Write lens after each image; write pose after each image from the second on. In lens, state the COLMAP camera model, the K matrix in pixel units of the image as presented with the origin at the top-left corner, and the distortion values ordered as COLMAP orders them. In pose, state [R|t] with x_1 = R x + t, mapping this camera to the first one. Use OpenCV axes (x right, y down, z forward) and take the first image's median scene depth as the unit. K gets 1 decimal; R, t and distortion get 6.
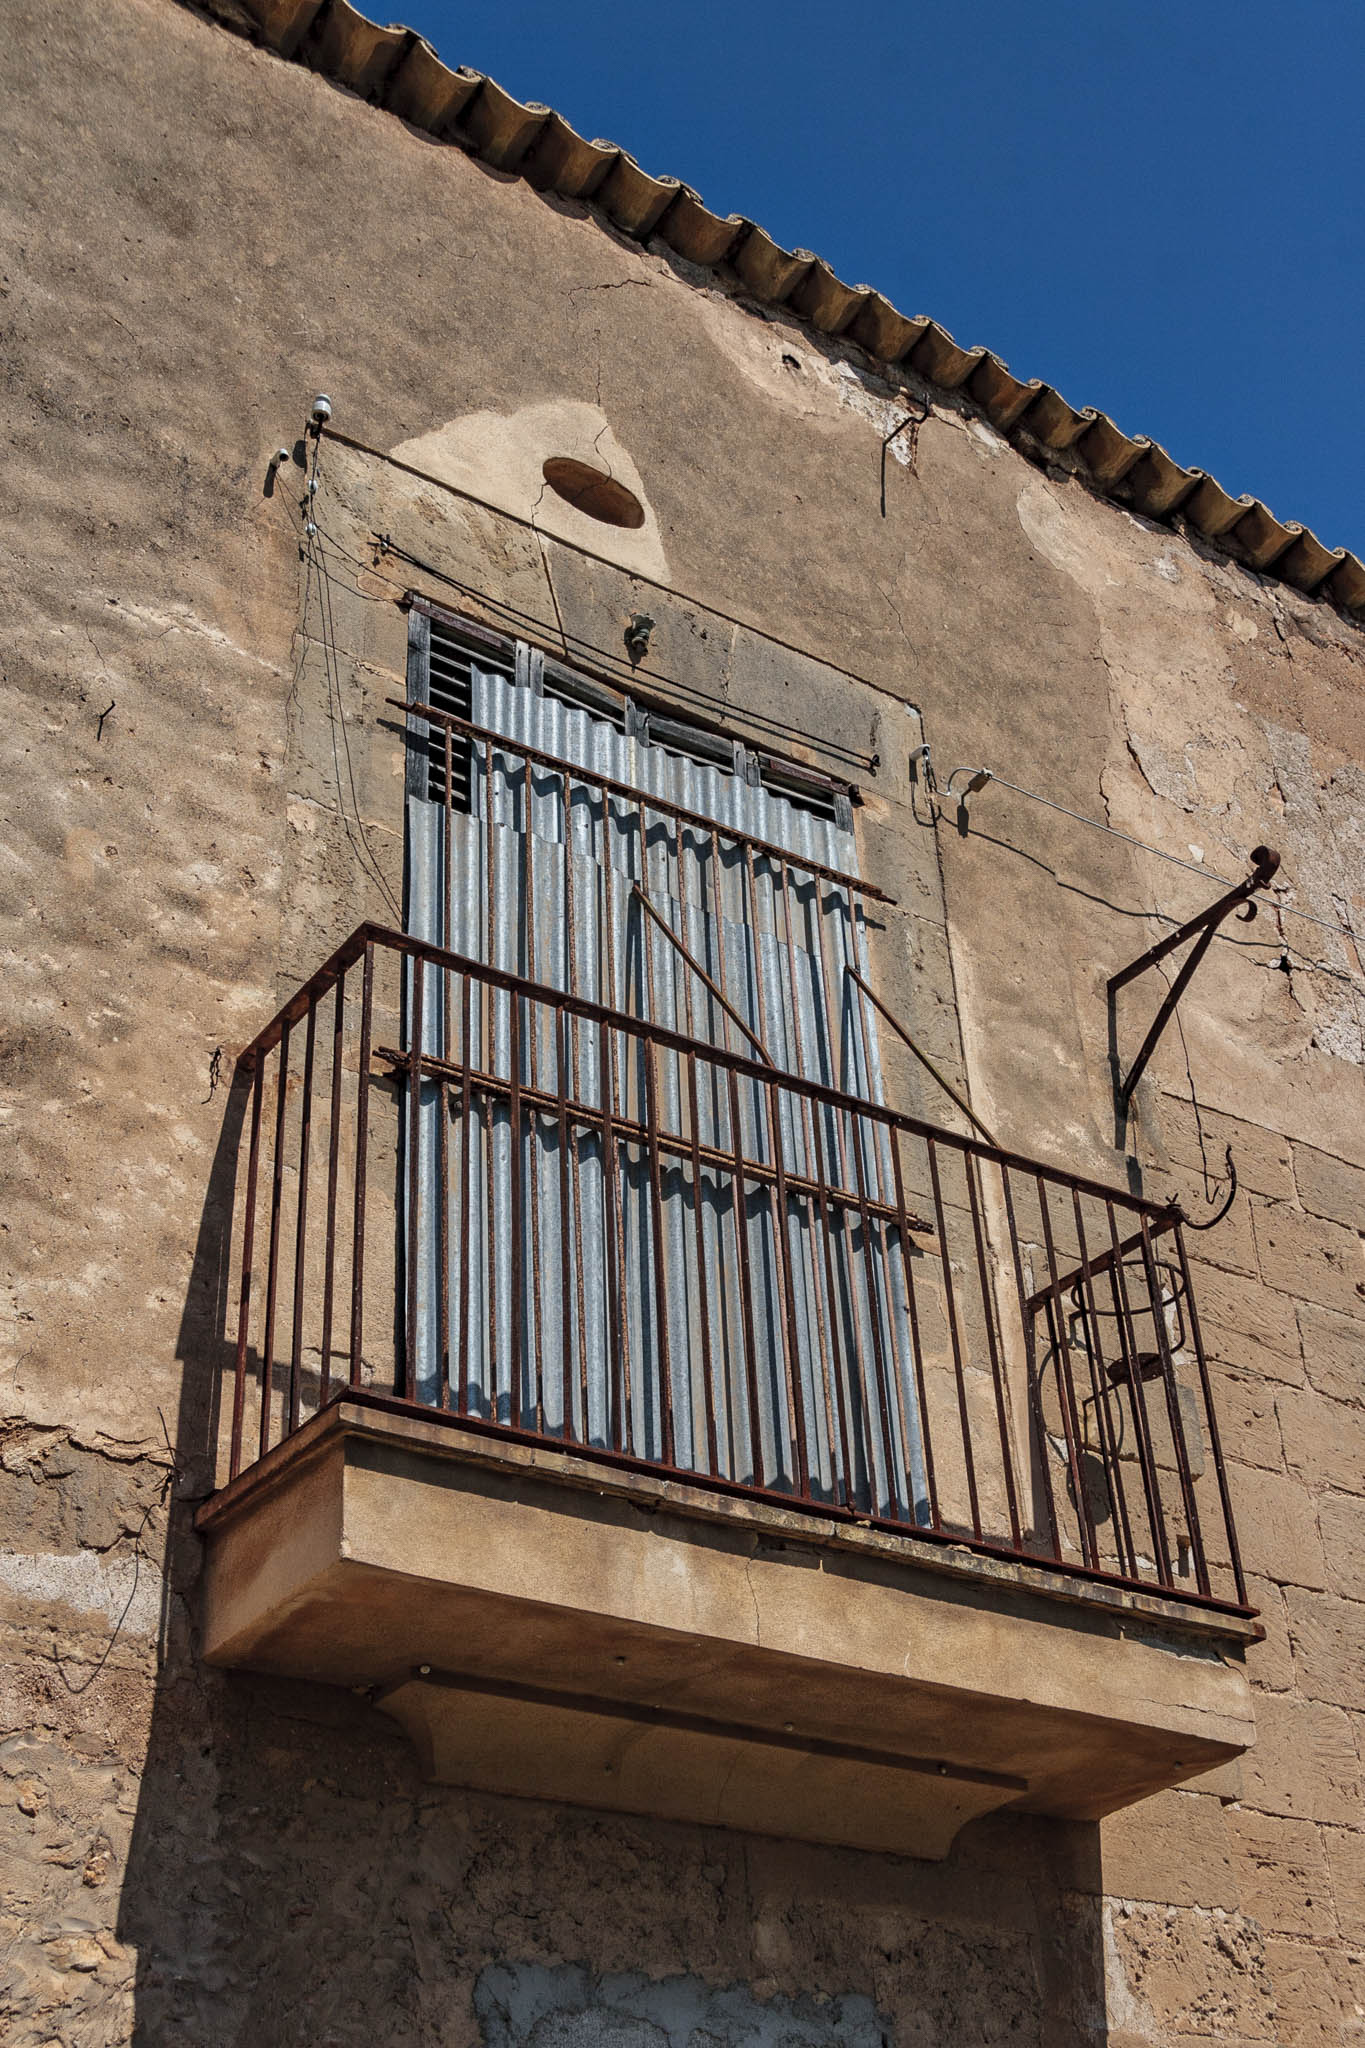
lens RADIAL K [[2480.8, 0, 682.5], [0, 2480.8, 1024.0], [0, 0, 1]] dist [0.019690, -0.057576]
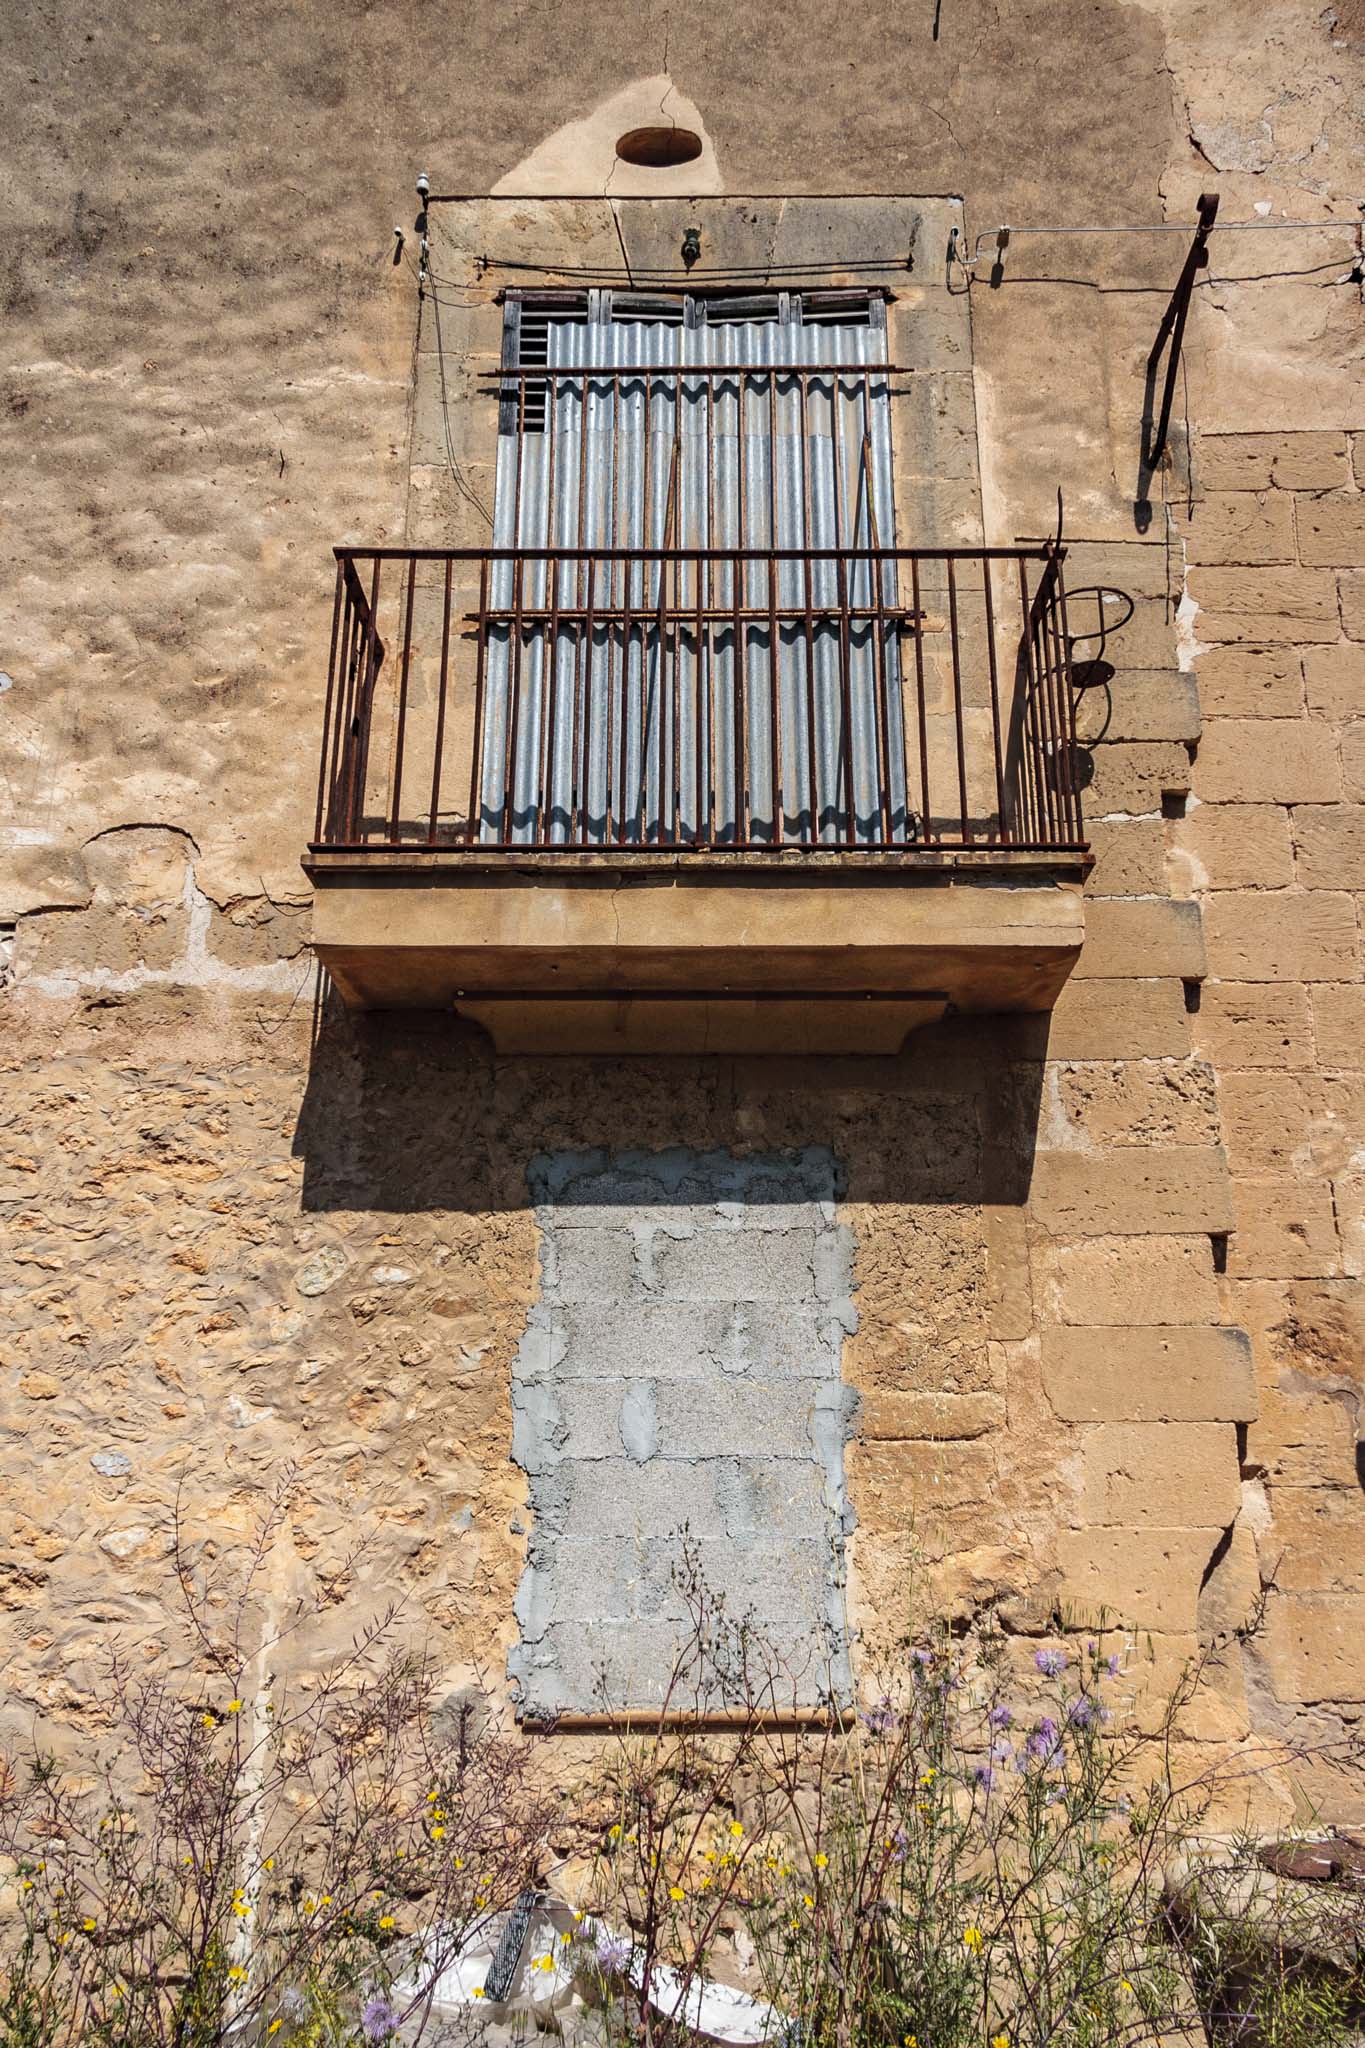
lens RADIAL K [[1515.0, 0, 685.0], [0, 1515.0, 1036.1], [0, 0, 1]] dist [0.024700, -0.003607]
pose [[0.806331, -0.135568, -0.575719, 0.469256], [0.292234, 0.937583, 0.188513, 0.110126], [0.514228, -0.320248, 0.795620, 0.206988]]
